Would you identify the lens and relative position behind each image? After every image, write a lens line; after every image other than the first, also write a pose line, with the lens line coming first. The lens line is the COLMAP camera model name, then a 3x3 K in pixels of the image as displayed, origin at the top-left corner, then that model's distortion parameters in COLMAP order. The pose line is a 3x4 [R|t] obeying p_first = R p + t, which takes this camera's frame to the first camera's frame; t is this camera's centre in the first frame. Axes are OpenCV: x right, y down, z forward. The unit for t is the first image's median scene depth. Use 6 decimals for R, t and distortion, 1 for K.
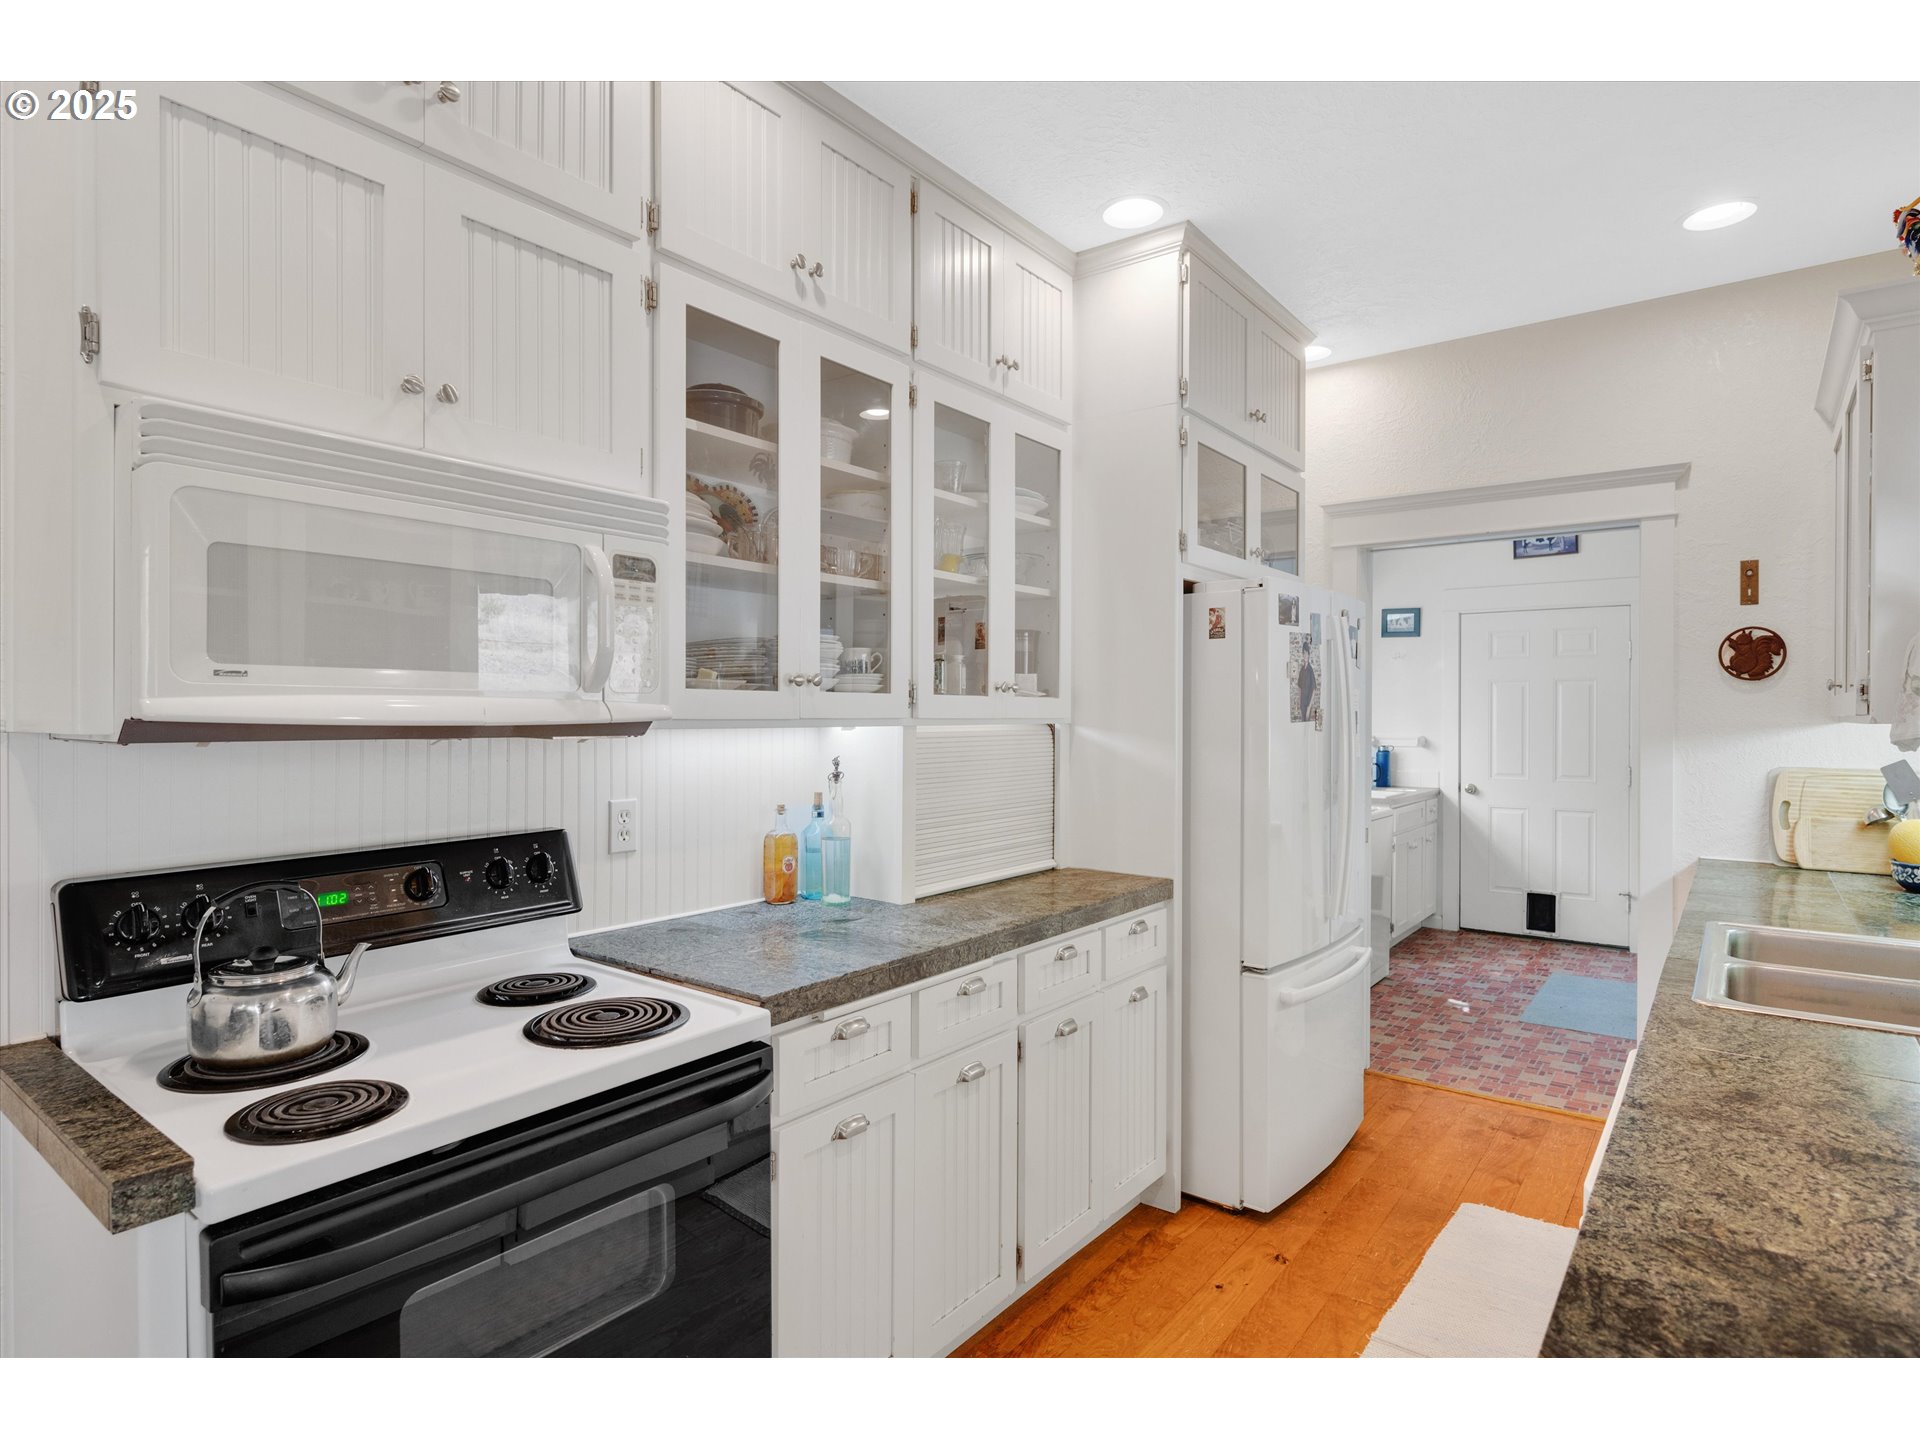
lens RADIAL K [[1028.9, 0, 958.1], [0, 1028.9, 722.3], [0, 0, 1]] dist [-0.002908, -0.001377]
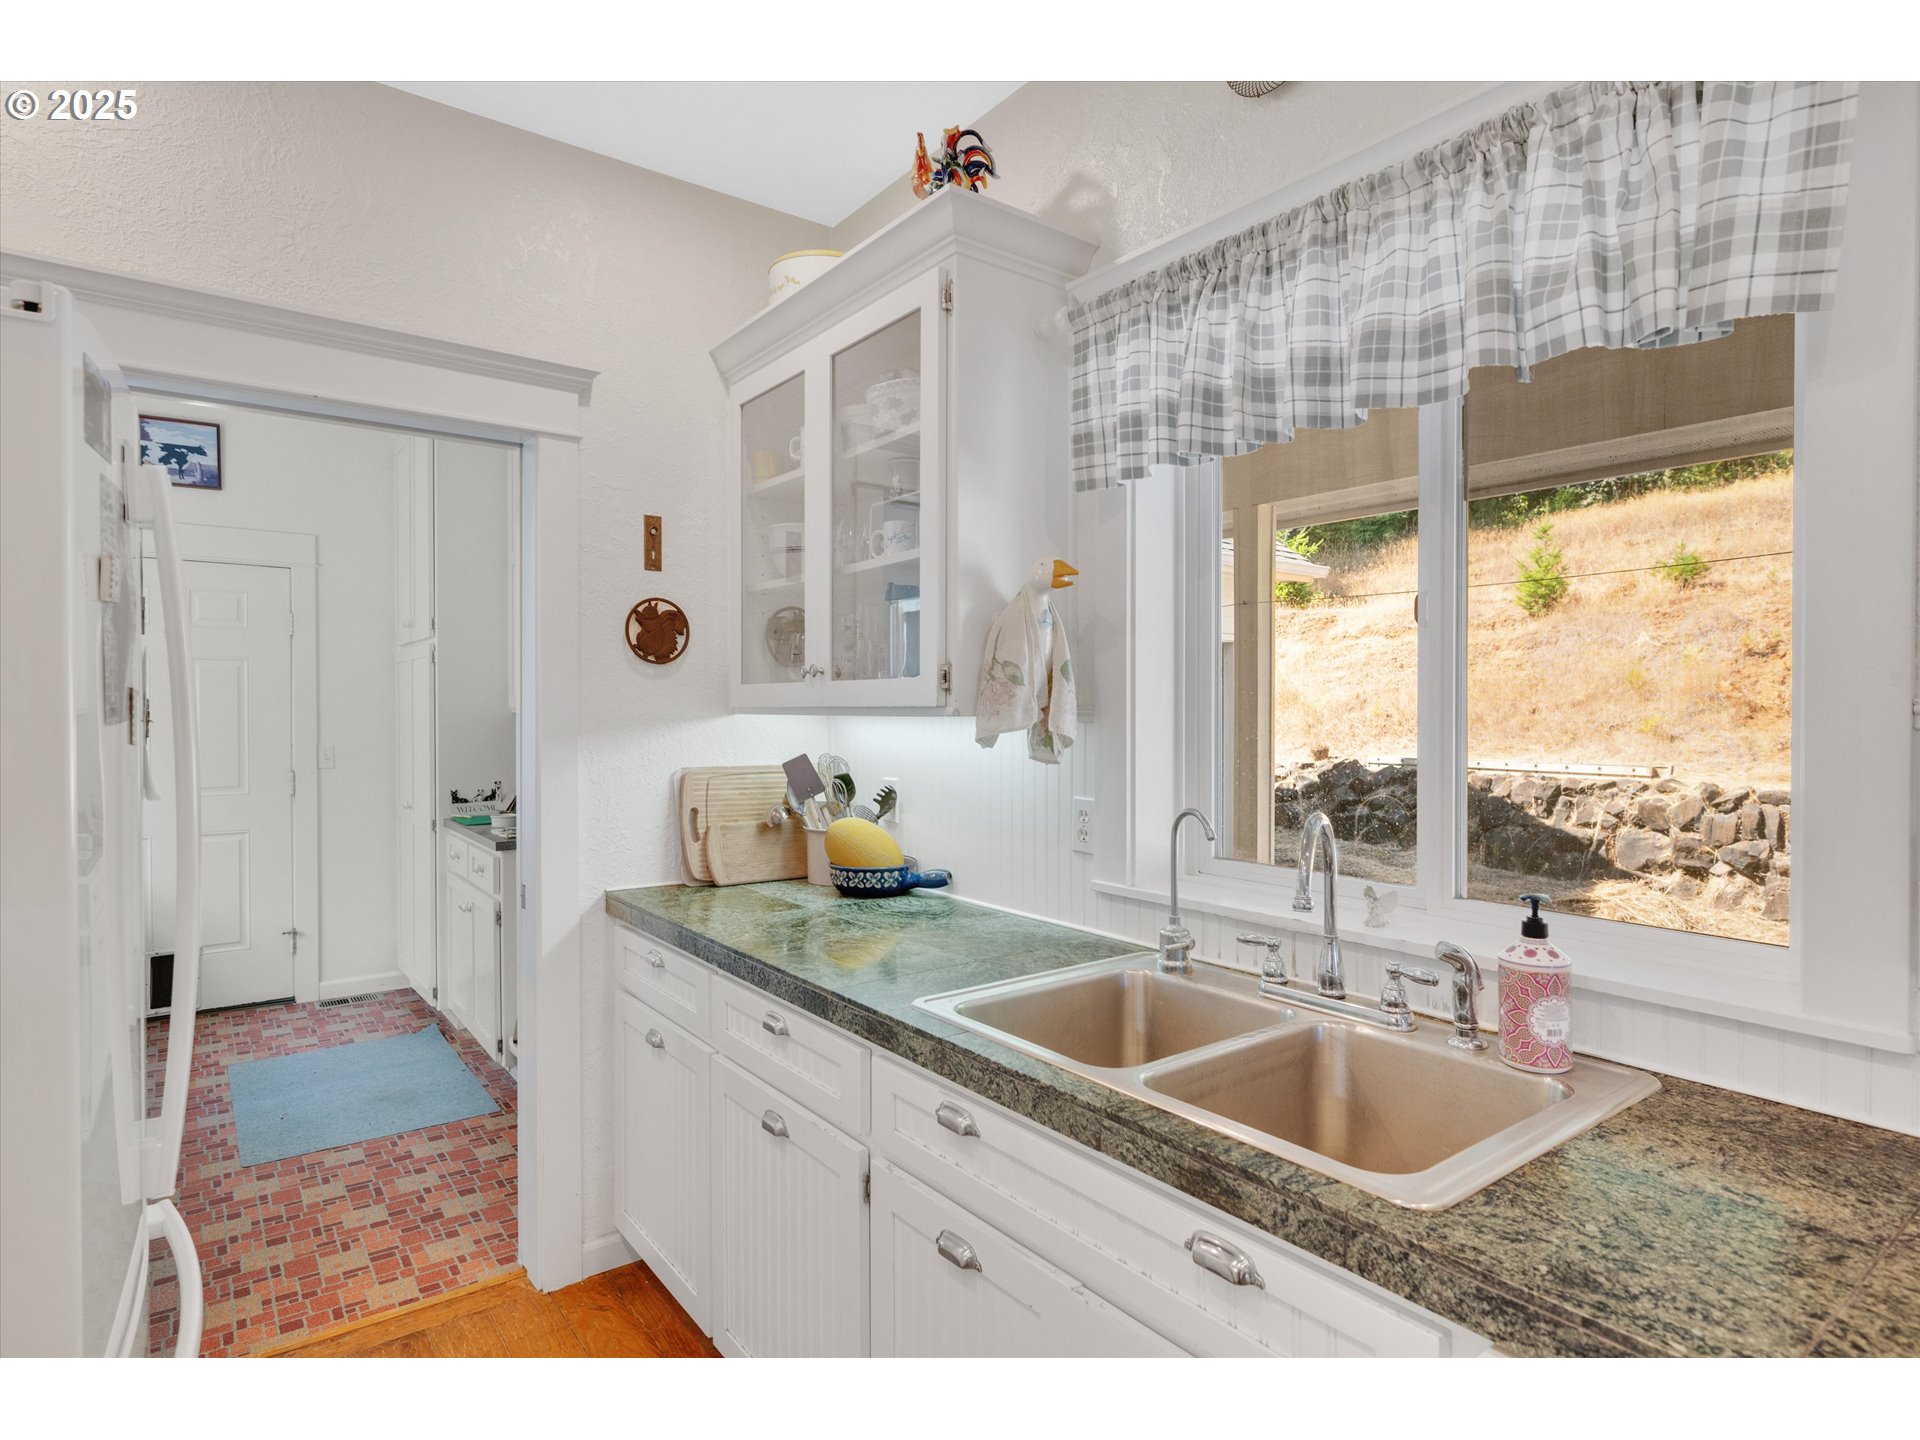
lens RADIAL K [[1028.9, 0, 958.7], [0, 1028.9, 716.7], [0, 0, 1]] dist [-0.002908, -0.001377]
pose [[0.269216, -0.013962, 0.962978, 0.040300], [0.009597, 0.999884, 0.011815, -0.004930], [-0.963032, 0.006061, 0.269319, 0.434119]]
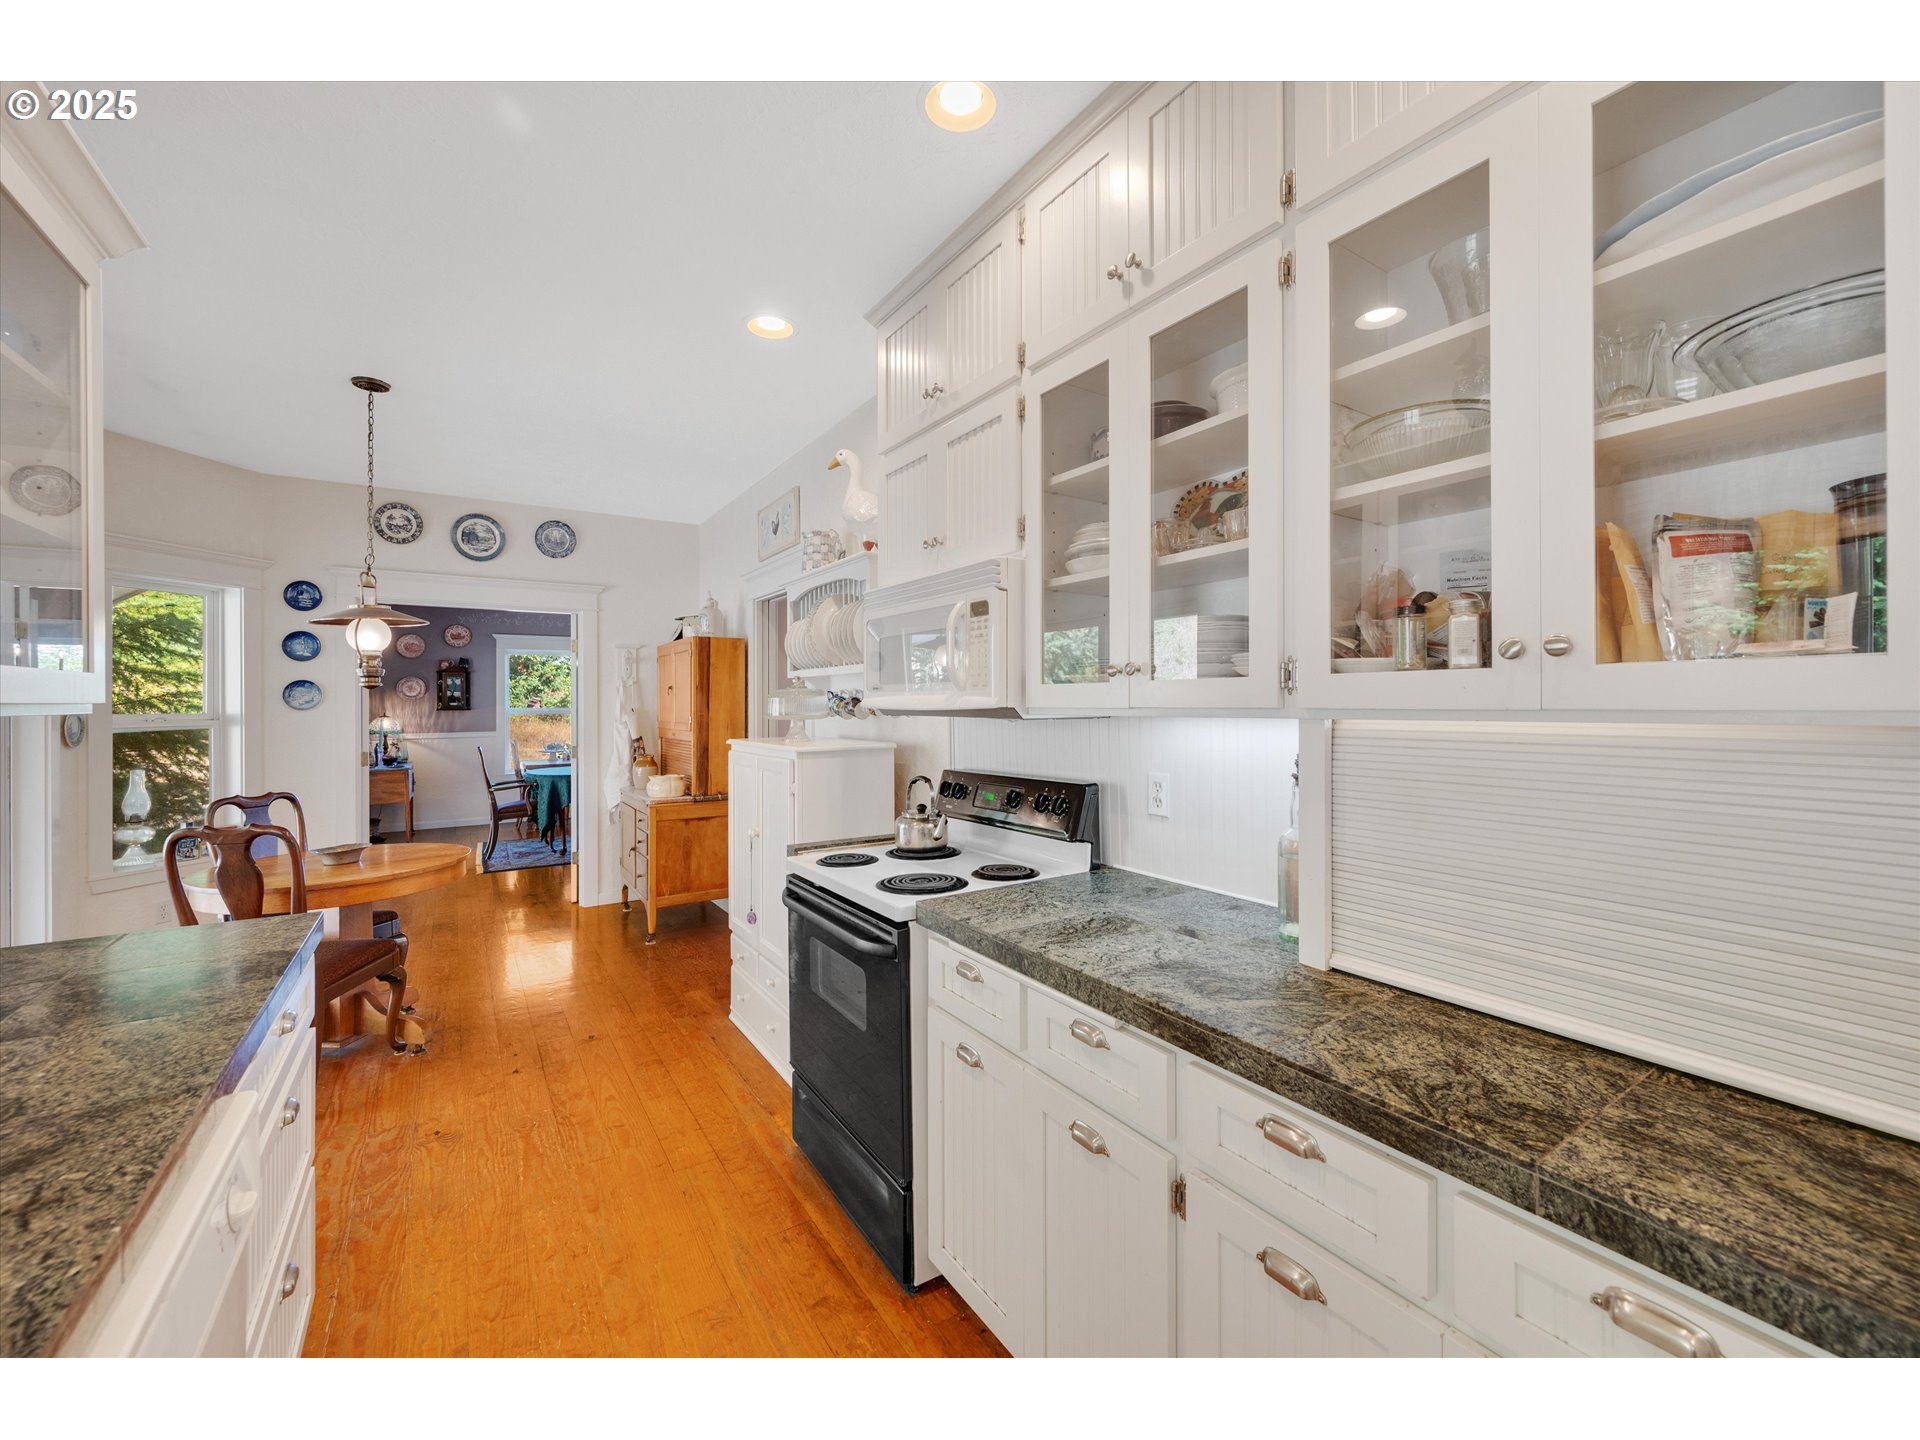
lens RADIAL K [[765.8, 0, 959.5], [0, 765.8, 703.0], [0, 0, 1]] dist [-0.013575, 0.000642]
pose [[-0.328915, -0.001042, -0.944359, 1.013945], [-0.006730, 0.999977, 0.001240, -0.013166], [0.944335, 0.006763, -0.328914, 1.779652]]
